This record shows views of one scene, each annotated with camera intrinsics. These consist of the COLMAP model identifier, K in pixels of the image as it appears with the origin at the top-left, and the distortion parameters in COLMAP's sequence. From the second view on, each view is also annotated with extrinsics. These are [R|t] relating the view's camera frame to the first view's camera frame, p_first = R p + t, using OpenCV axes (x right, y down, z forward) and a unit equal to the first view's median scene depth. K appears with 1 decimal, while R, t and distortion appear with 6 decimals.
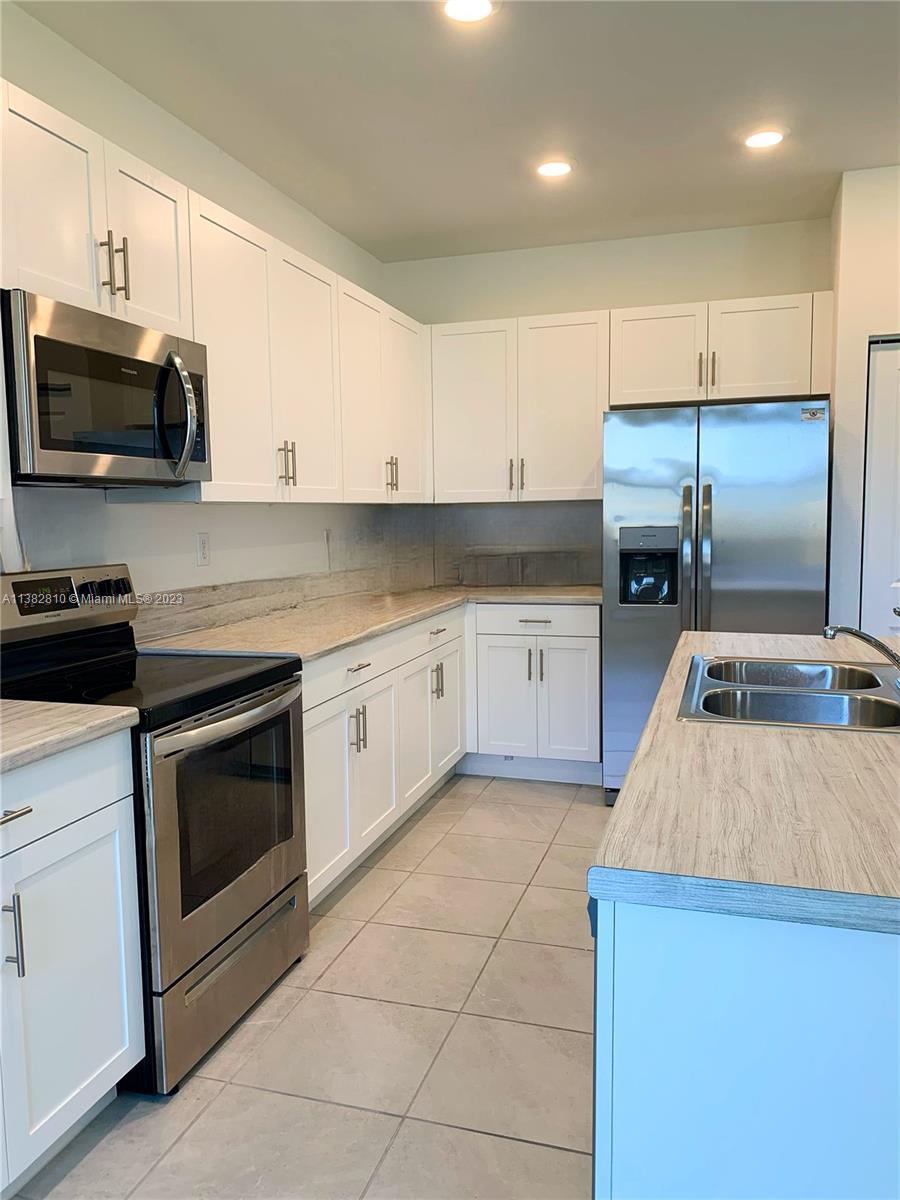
lens RADIAL K [[928.1, 0, 437.1], [0, 928.1, 617.4], [0, 0, 1]] dist [0.005899, -0.062777]
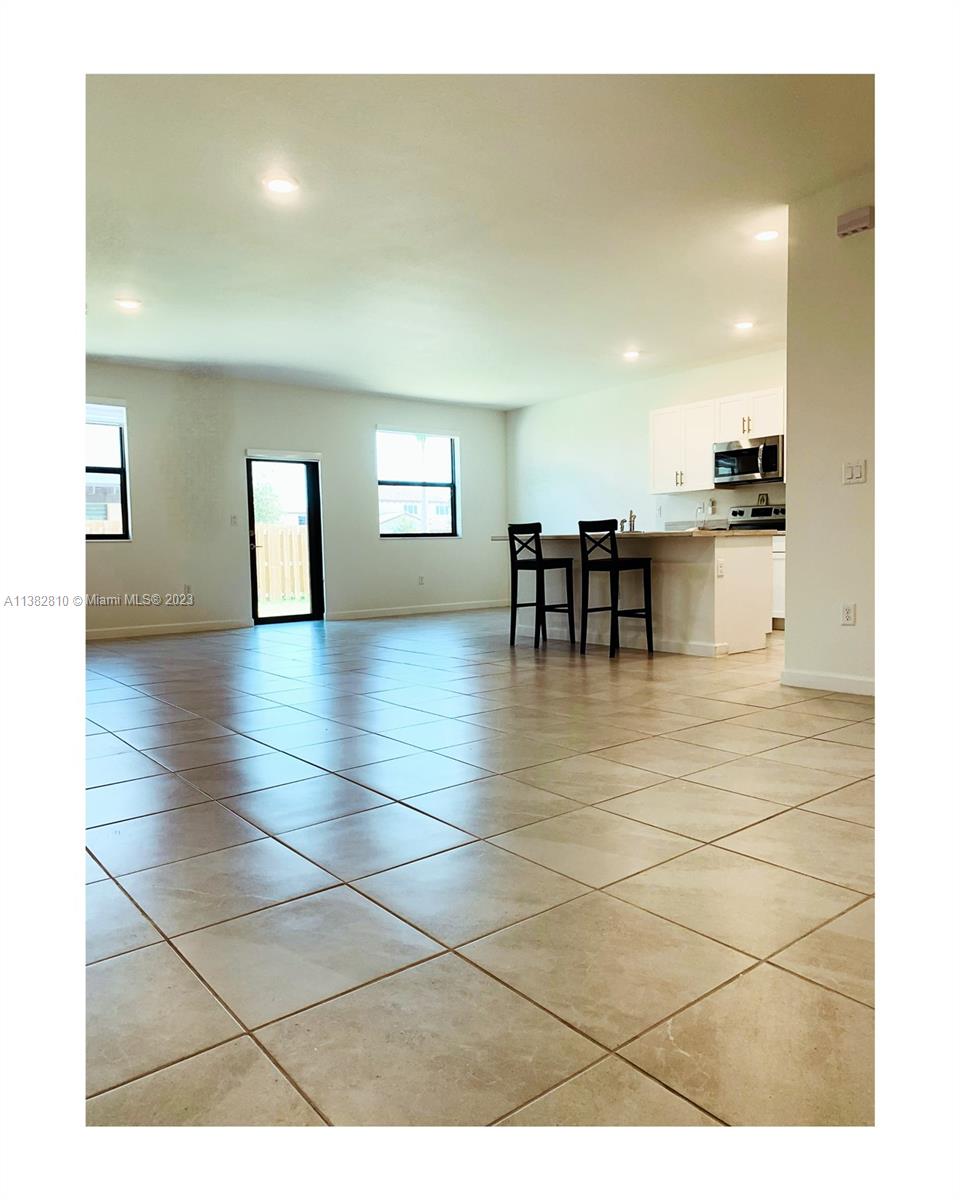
lens RADIAL K [[807.1, 0, 480.0], [0, 807.1, 600.0], [0, 0, 1]] dist [0.101191, -0.201615]
pose [[-0.553468, 0.078675, -0.829146, 2.346224], [-0.063796, 0.988599, 0.136390, -0.040522], [0.830424, 0.128384, -0.542138, 1.499853]]
